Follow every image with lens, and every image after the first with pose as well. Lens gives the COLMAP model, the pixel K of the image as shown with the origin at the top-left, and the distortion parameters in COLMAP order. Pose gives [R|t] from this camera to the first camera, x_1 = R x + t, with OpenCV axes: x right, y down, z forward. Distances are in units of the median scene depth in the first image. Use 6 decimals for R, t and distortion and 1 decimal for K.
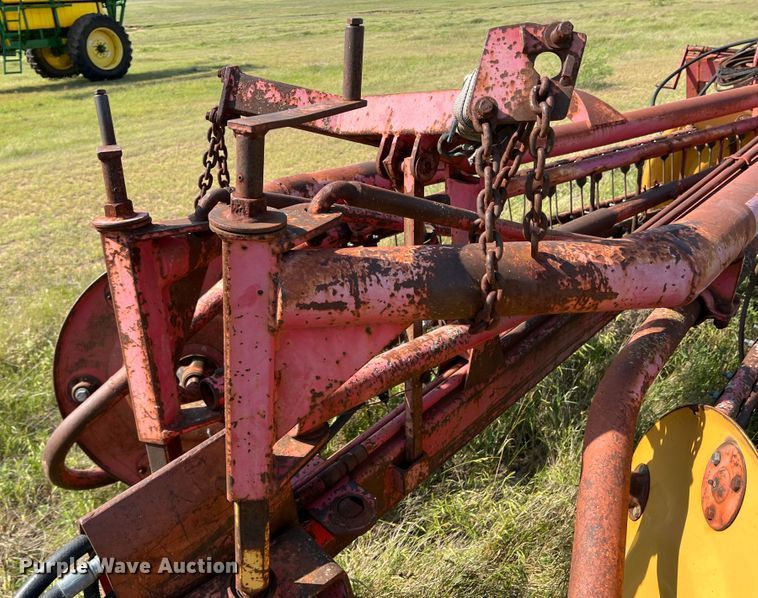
lens RADIAL K [[792.7, 0, 379.0], [0, 792.7, 299.0], [0, 0, 1]] dist [0.003029, -0.004878]
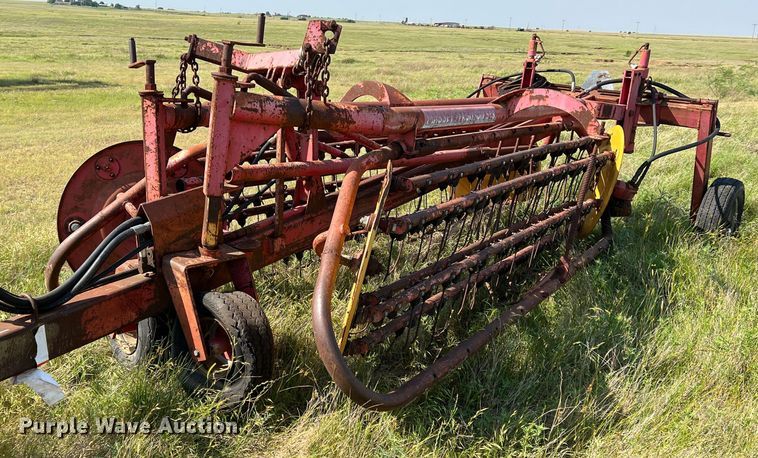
lens RADIAL K [[603.7, 0, 379.0], [0, 603.7, 229.0], [0, 0, 1]] dist [0.054509, -0.000737]
pose [[0.977868, 0.027299, 0.207432, -0.038225], [-0.019528, 0.999032, -0.039416, 0.351958], [-0.208308, 0.034493, 0.977455, -0.841336]]
